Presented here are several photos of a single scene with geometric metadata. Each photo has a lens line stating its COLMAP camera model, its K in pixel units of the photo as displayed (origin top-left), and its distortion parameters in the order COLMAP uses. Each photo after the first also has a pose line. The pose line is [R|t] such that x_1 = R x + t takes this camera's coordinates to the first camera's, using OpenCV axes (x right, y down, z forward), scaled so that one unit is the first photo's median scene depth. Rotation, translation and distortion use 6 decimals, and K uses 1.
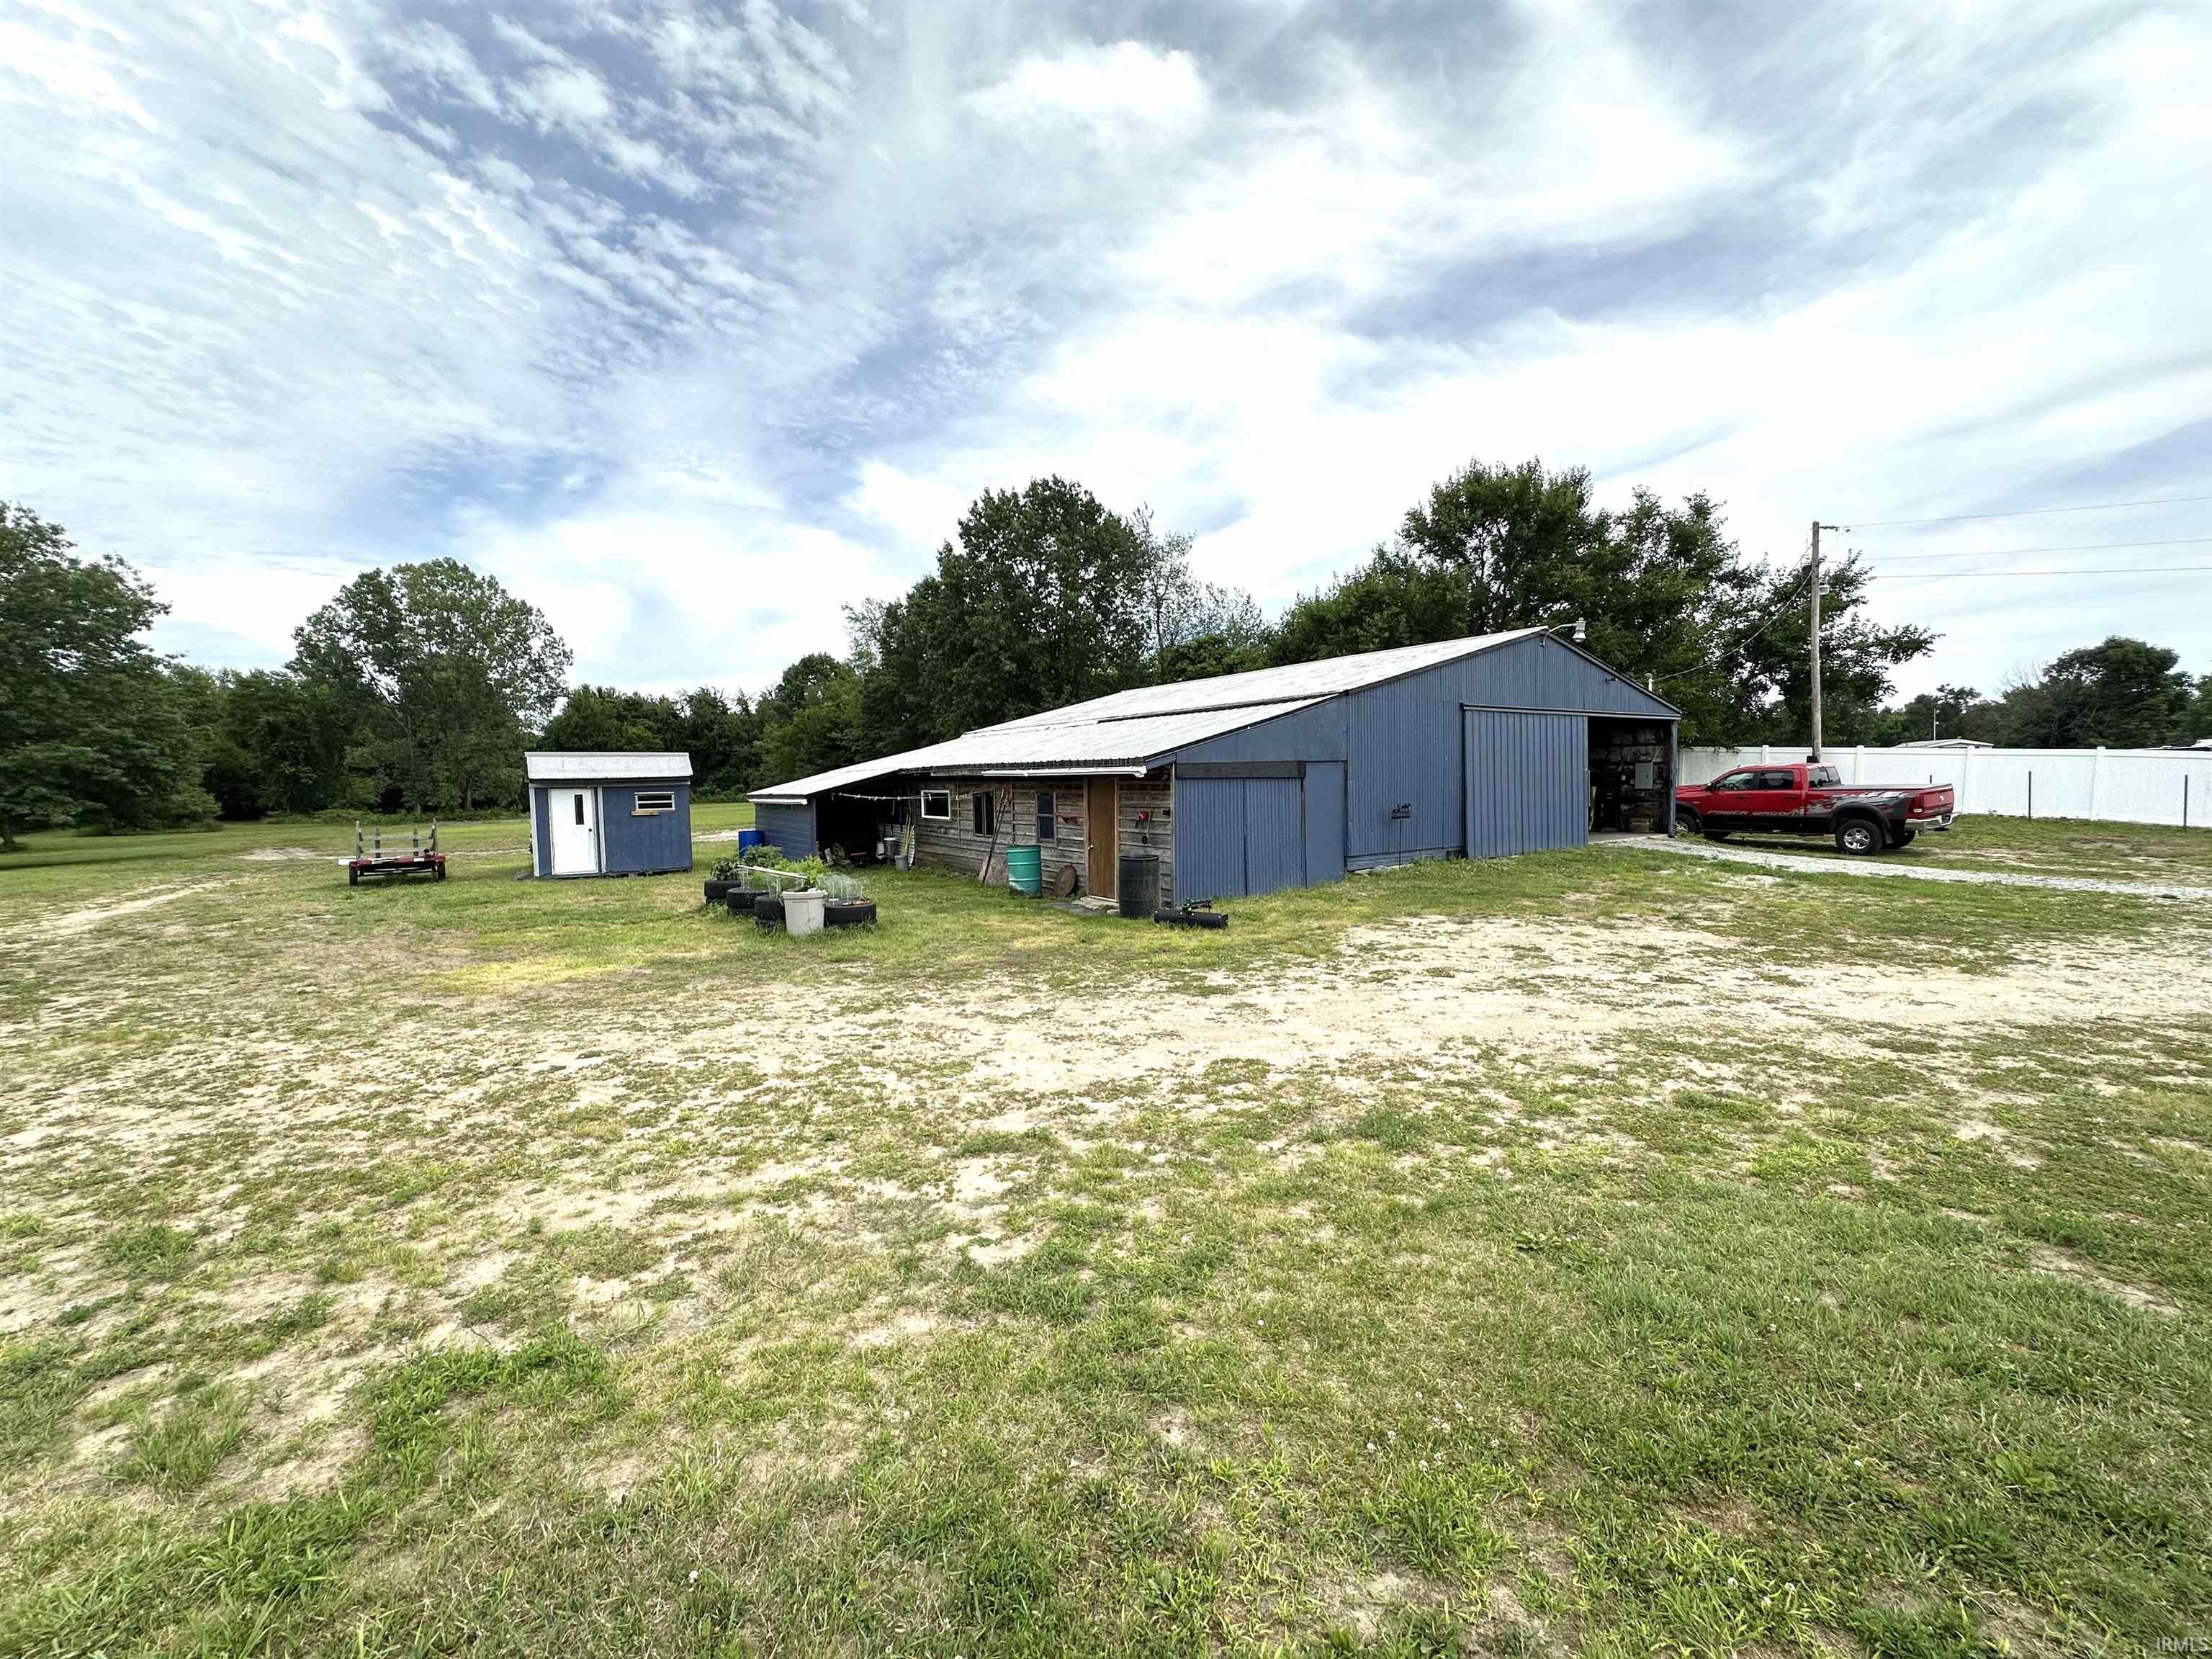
lens RADIAL K [[902.5, 0, 1105.6], [0, 902.5, 823.9], [0, 0, 1]] dist [0.006310, -0.000826]
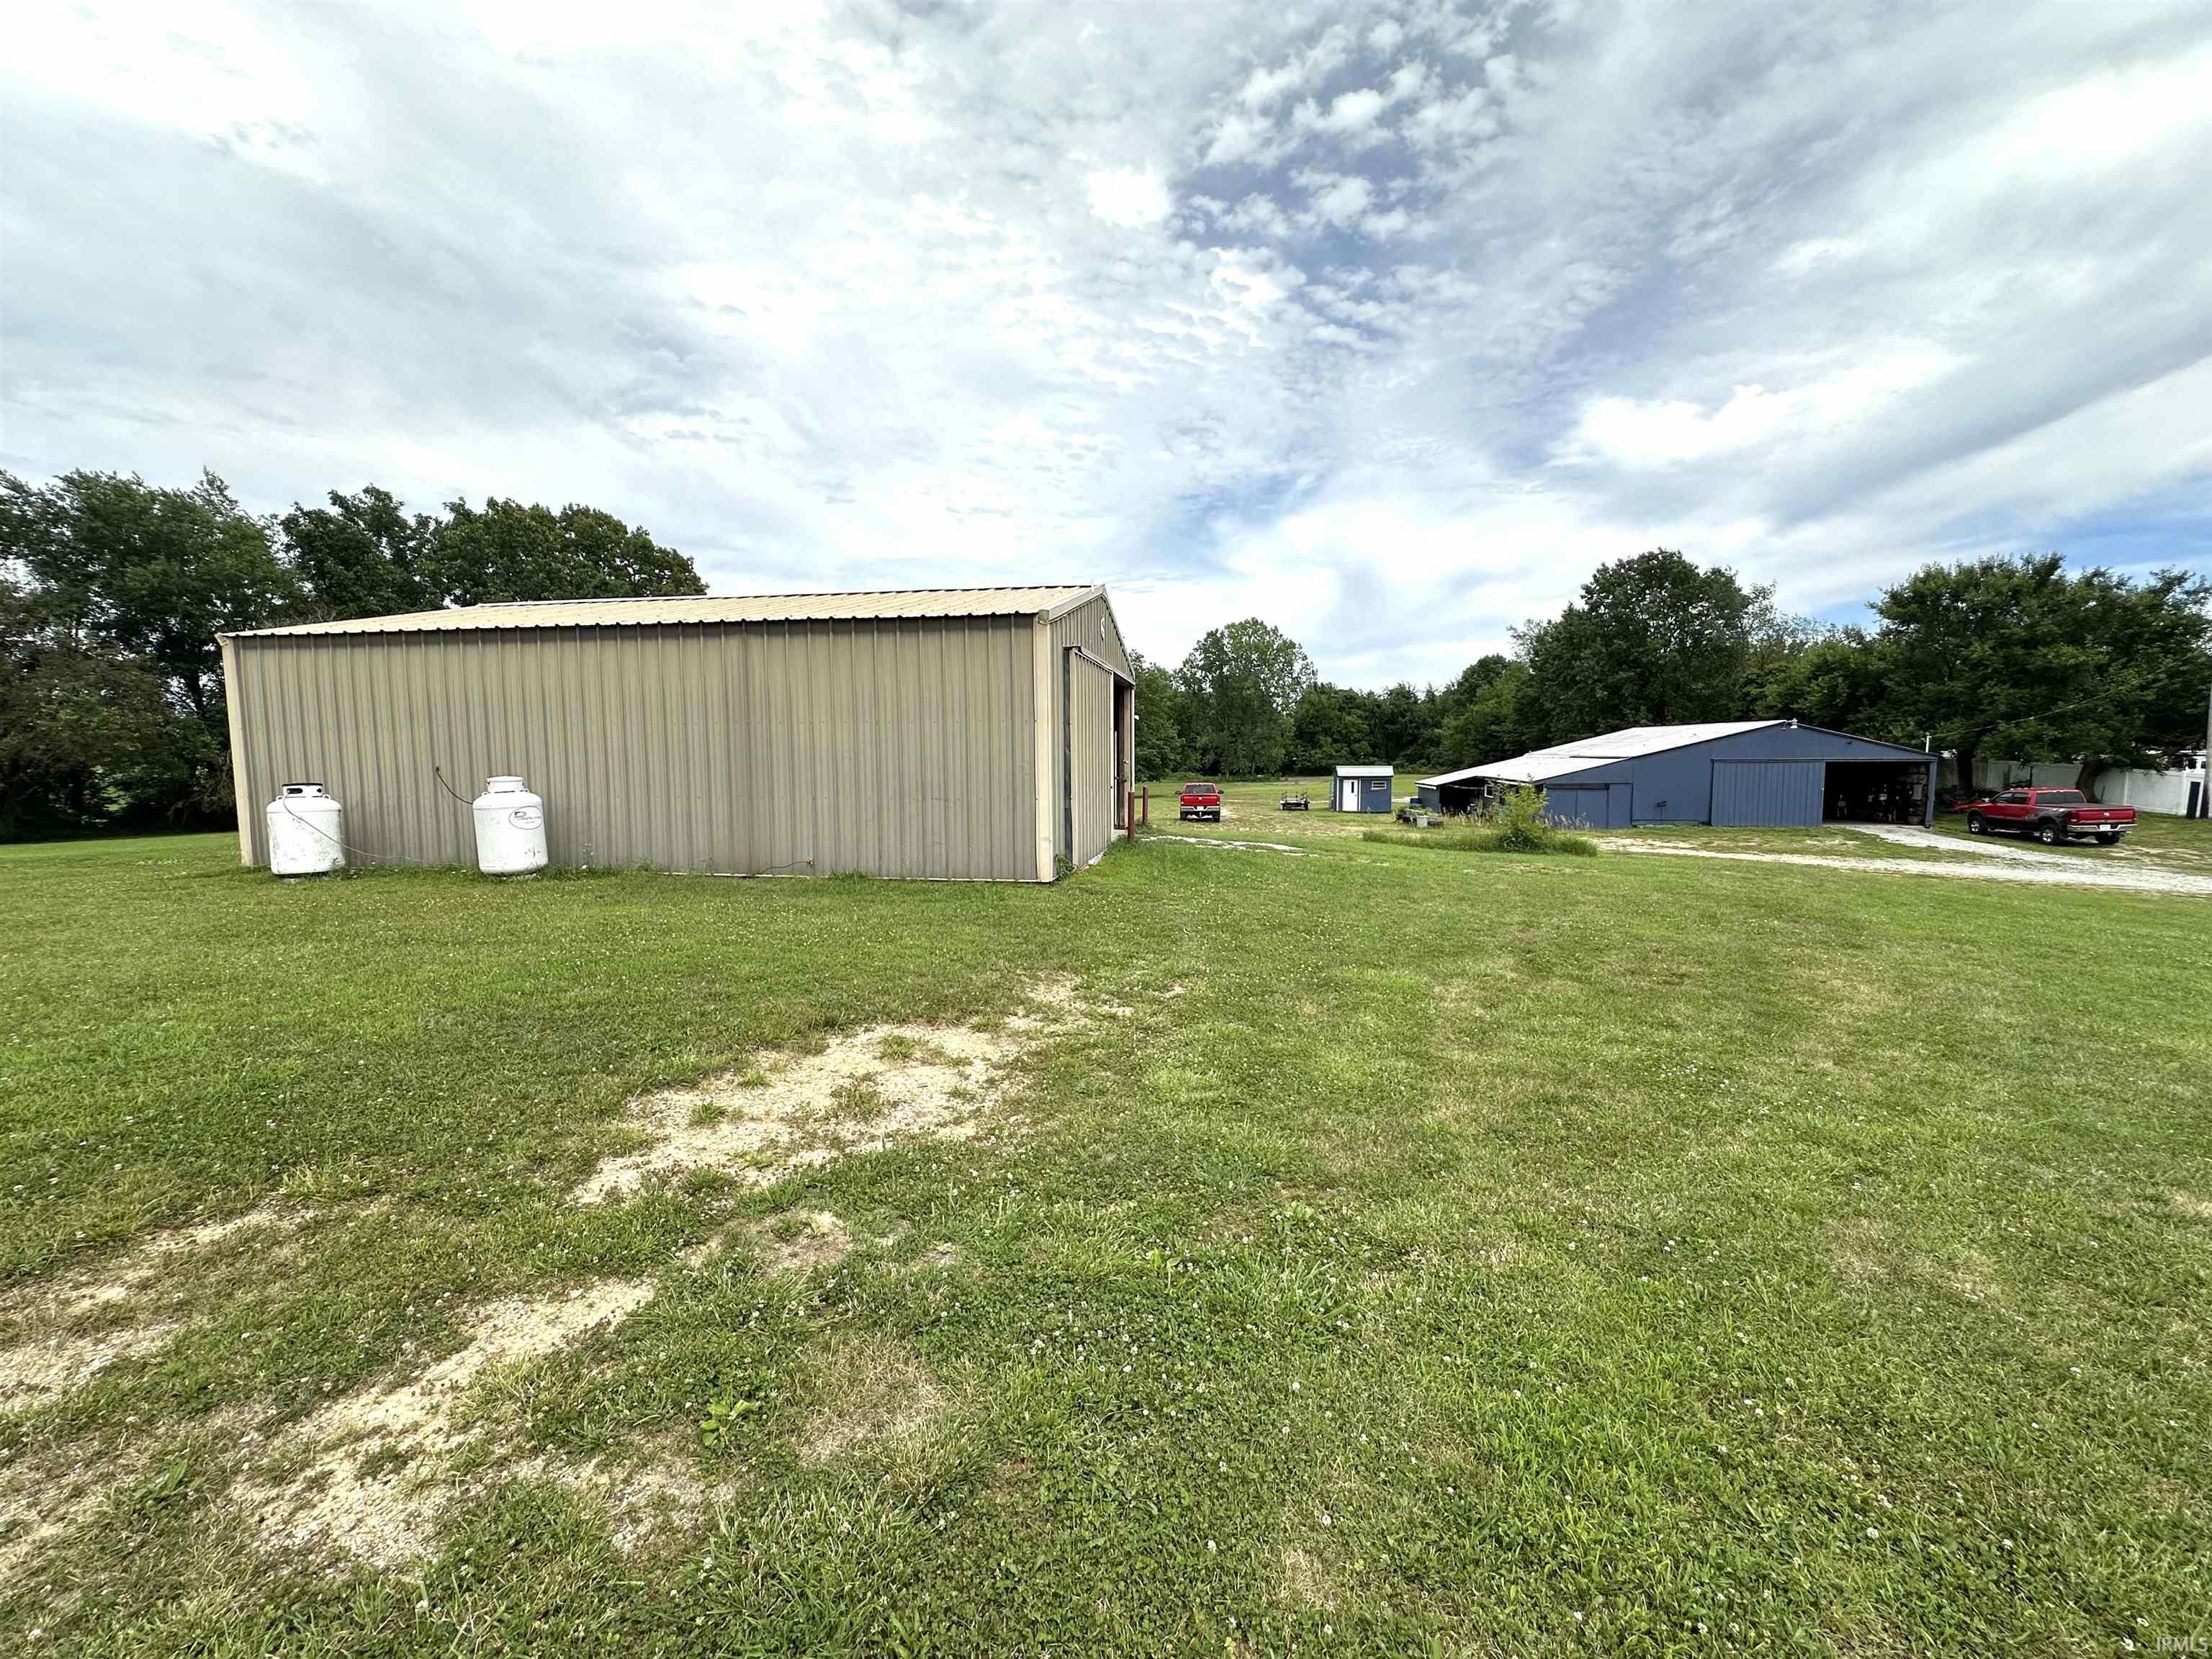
lens RADIAL K [[902.5, 0, 1117.8], [0, 902.5, 895.3], [0, 0, 1]] dist [0.006310, -0.000826]
pose [[0.758356, 0.118912, -0.640902, 0.166499], [-0.045427, 0.990470, 0.130018, -0.004035], [0.650256, -0.069486, 0.756531, -0.387871]]
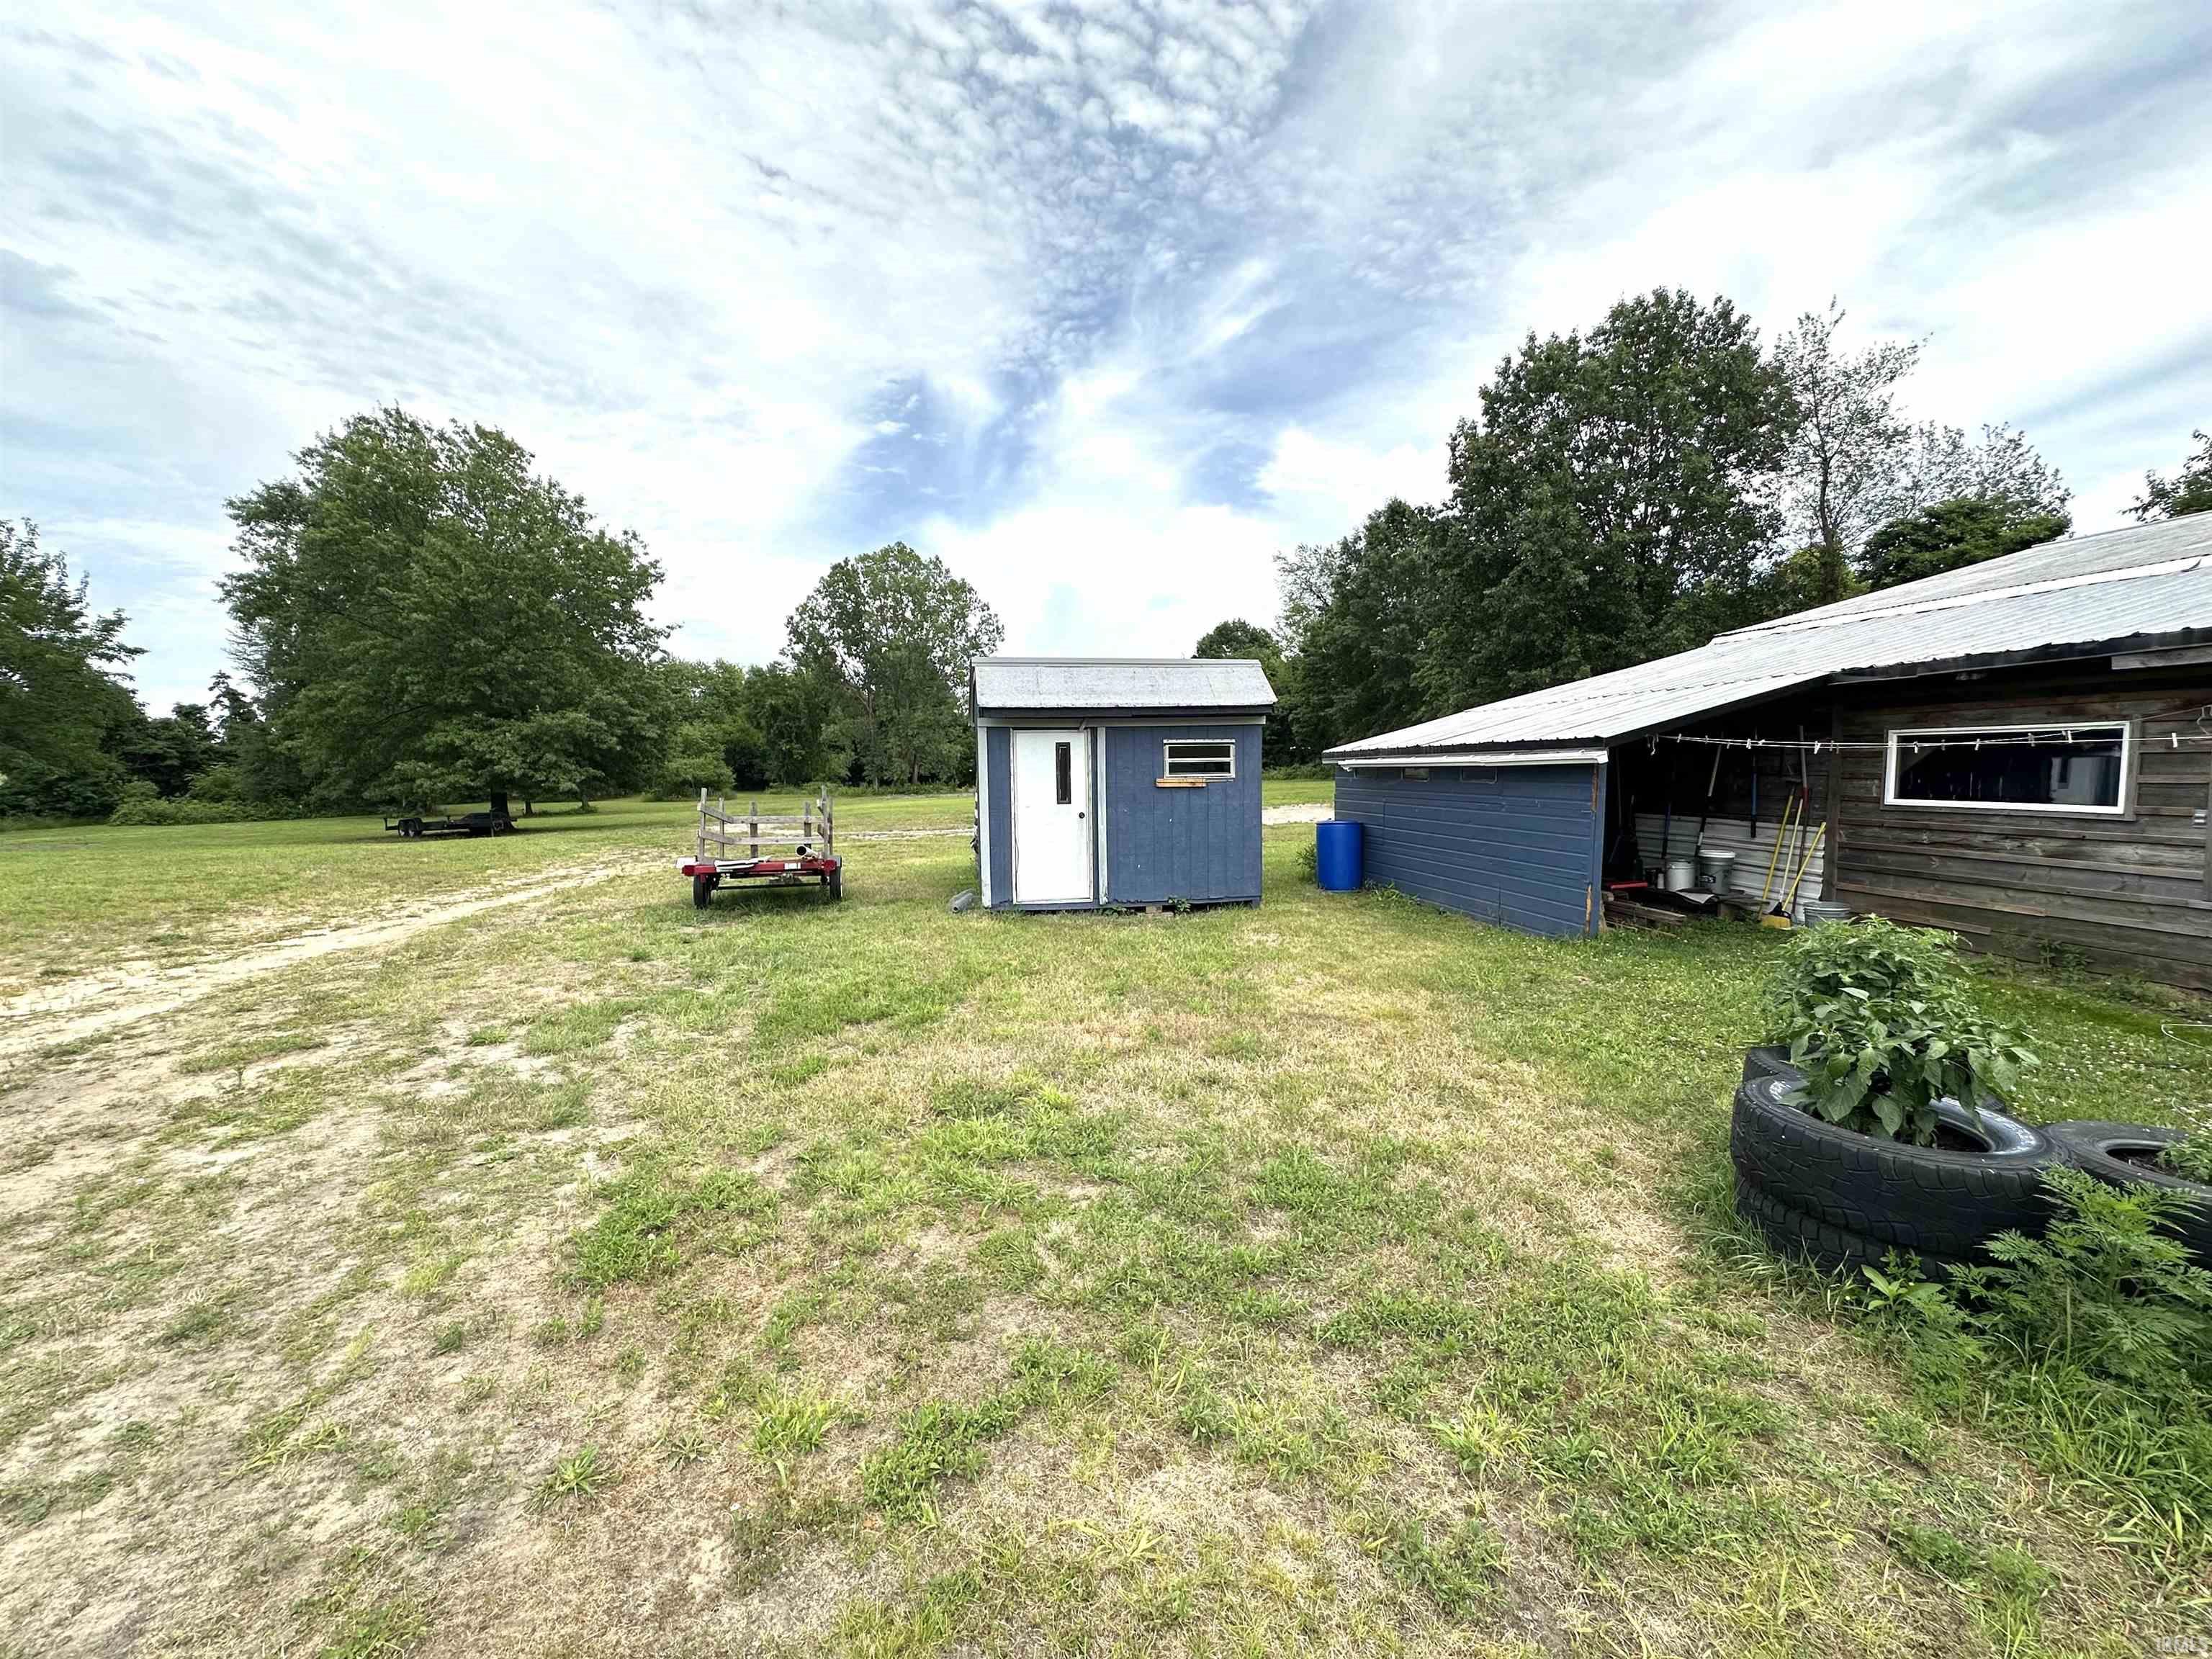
lens RADIAL K [[902.5, 0, 1096.9], [0, 902.5, 827.3], [0, 0, 1]] dist [0.006310, -0.000826]
pose [[0.913381, 0.033937, -0.405689, -0.092690], [-0.024930, 0.999312, 0.027468, -0.000113], [0.406342, -0.014975, 0.913598, 0.141943]]
